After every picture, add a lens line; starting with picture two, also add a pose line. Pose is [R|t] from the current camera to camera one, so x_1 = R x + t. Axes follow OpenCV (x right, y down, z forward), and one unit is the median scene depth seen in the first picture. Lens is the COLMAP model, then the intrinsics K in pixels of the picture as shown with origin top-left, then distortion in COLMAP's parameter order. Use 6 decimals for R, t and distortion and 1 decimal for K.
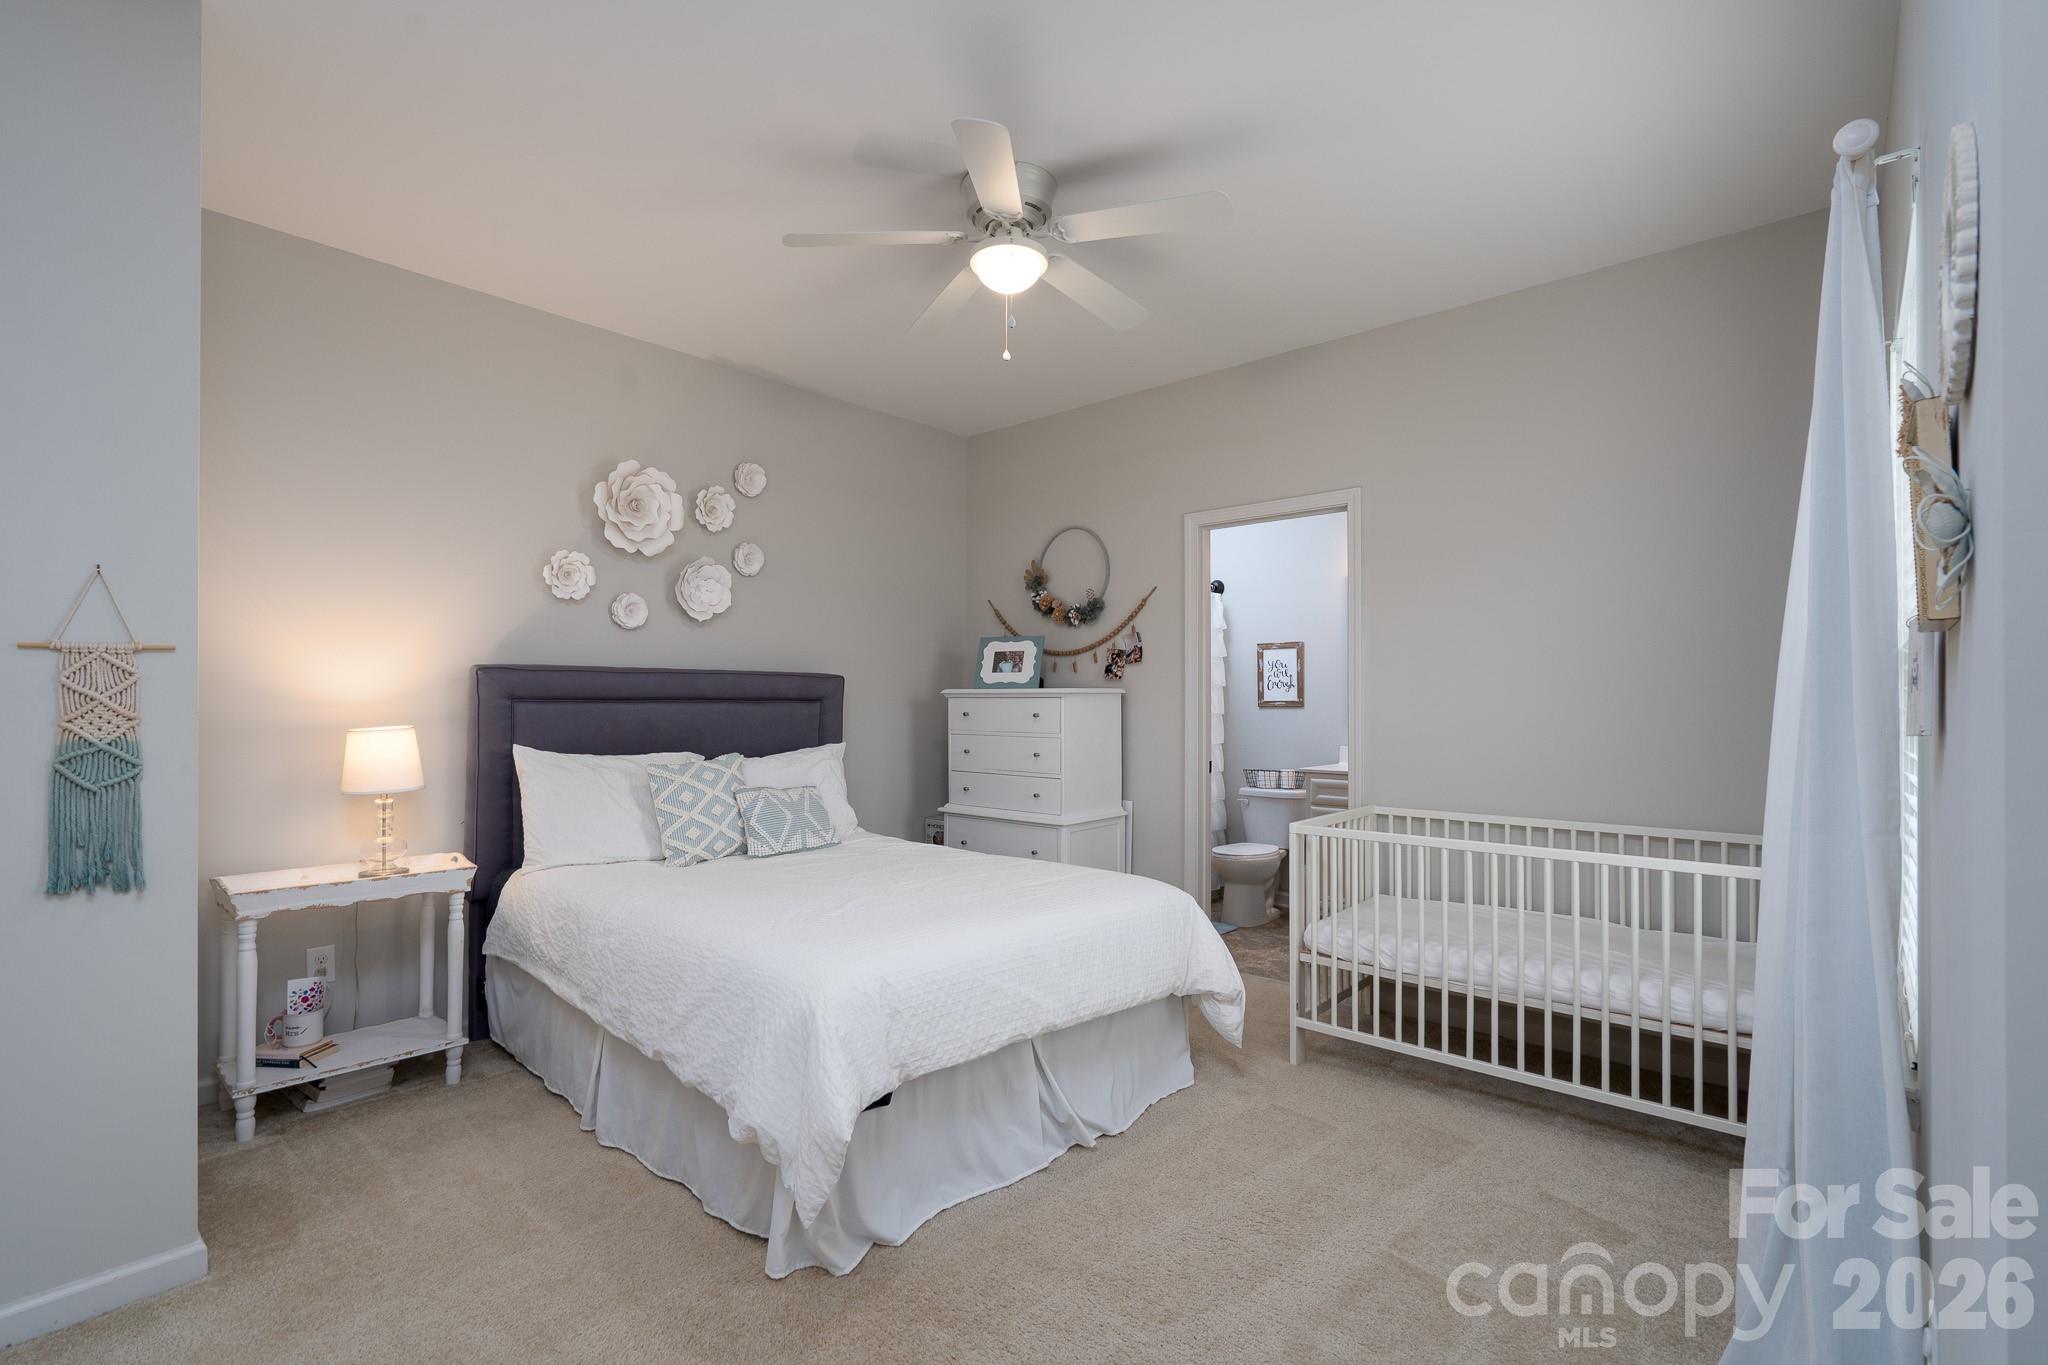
lens RADIAL K [[947.0, 0, 1023.7], [0, 947.0, 695.6], [0, 0, 1]] dist [-0.005713, 0.001689]
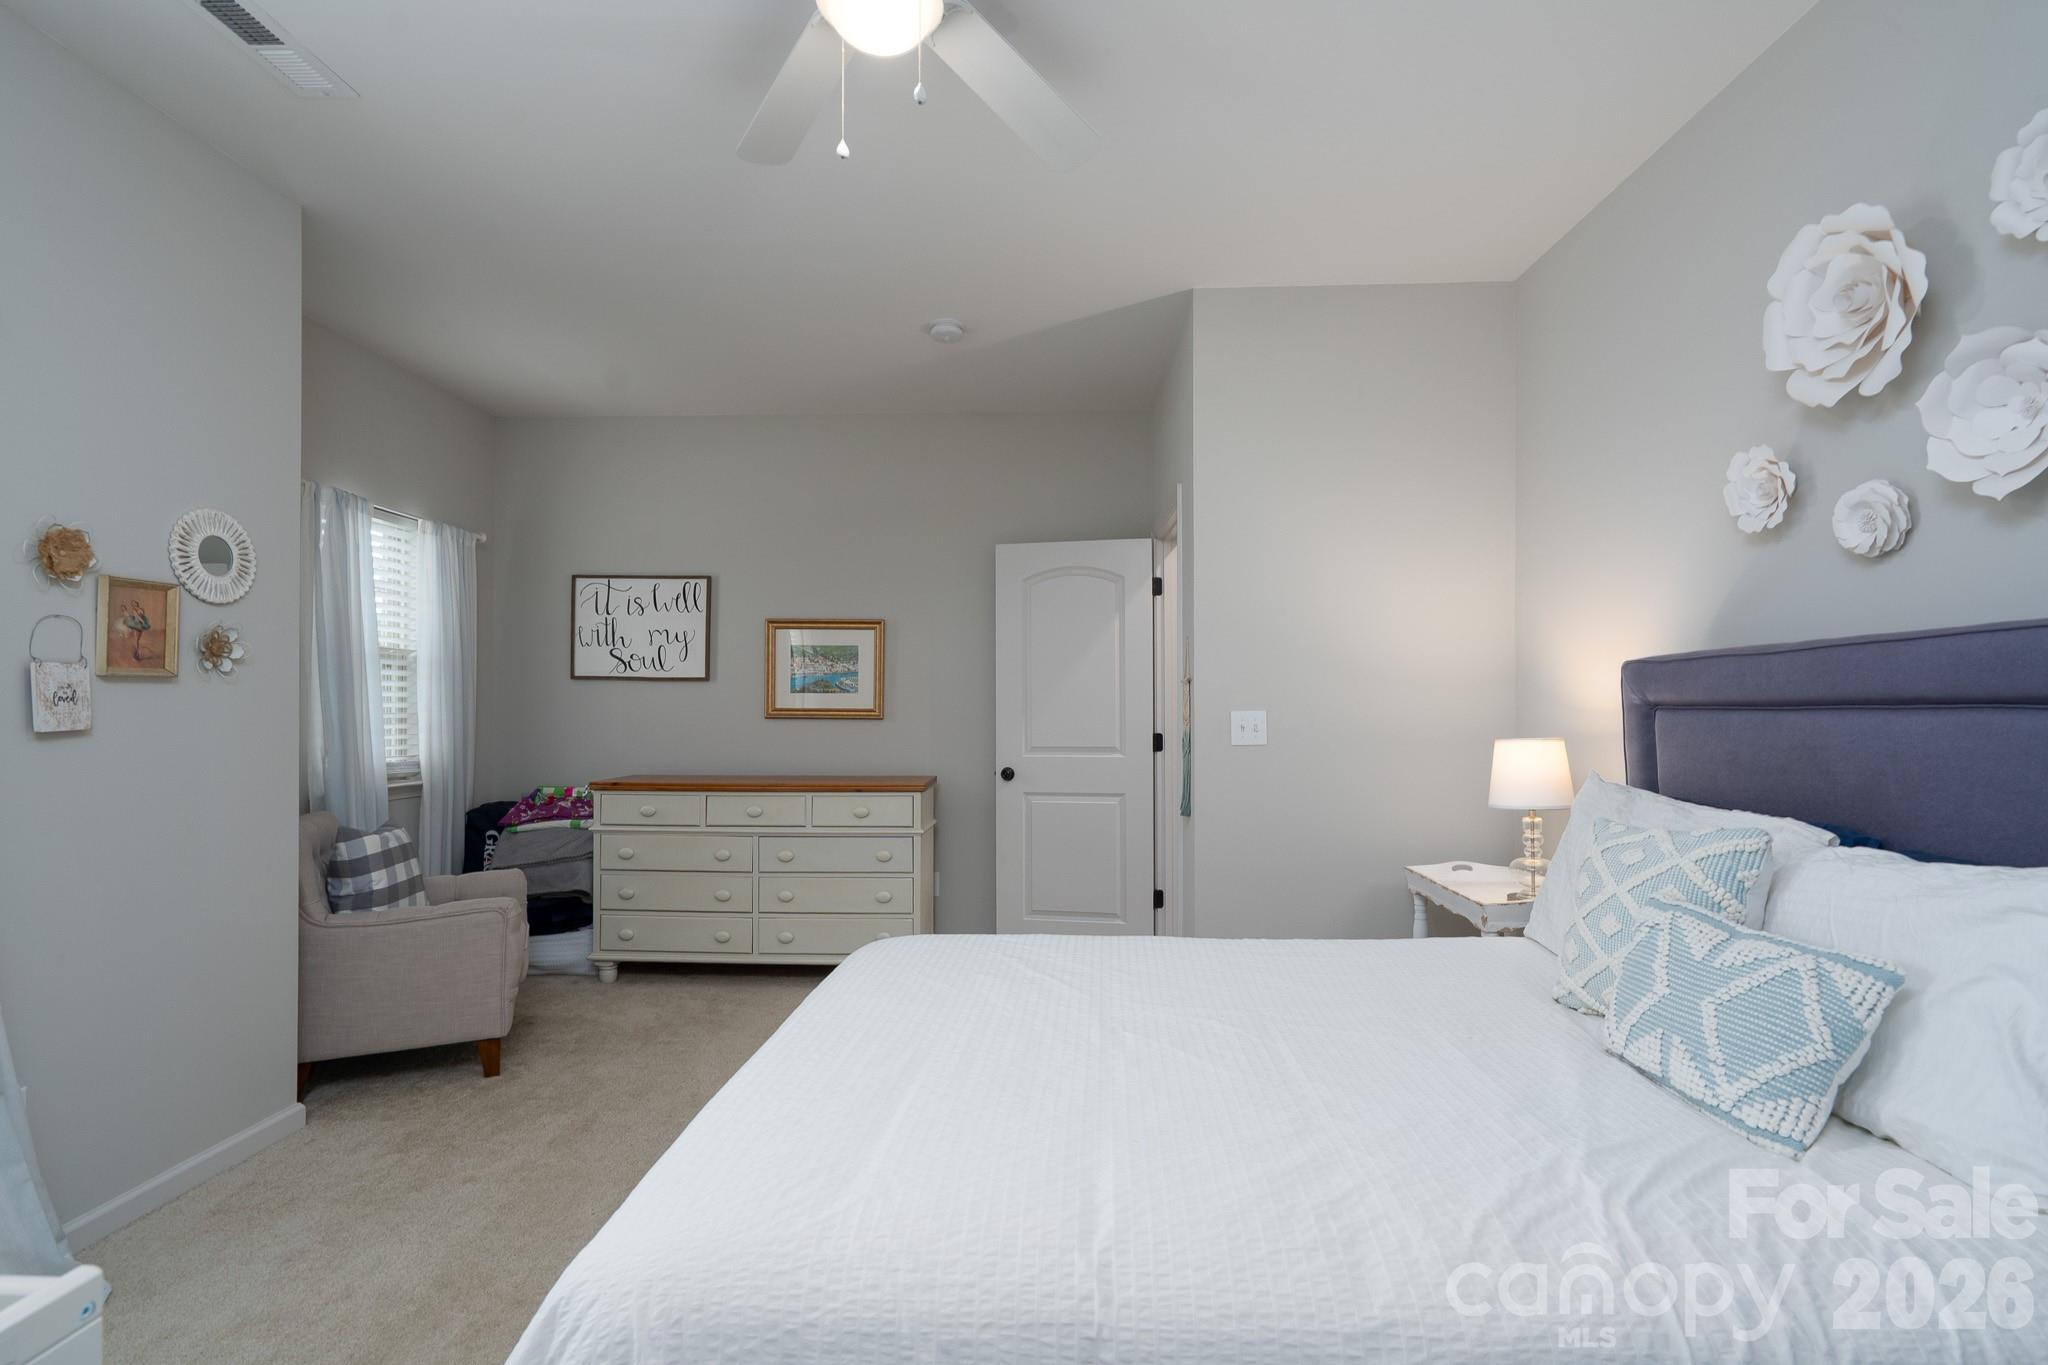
lens RADIAL K [[947.0, 0, 1021.2], [0, 947.0, 694.5], [0, 0, 1]] dist [-0.005713, 0.001689]
pose [[-0.773791, -0.011301, -0.633340, 0.230480], [0.004365, 0.999722, -0.023171, 0.009126], [0.633426, -0.020694, -0.773527, 1.158632]]
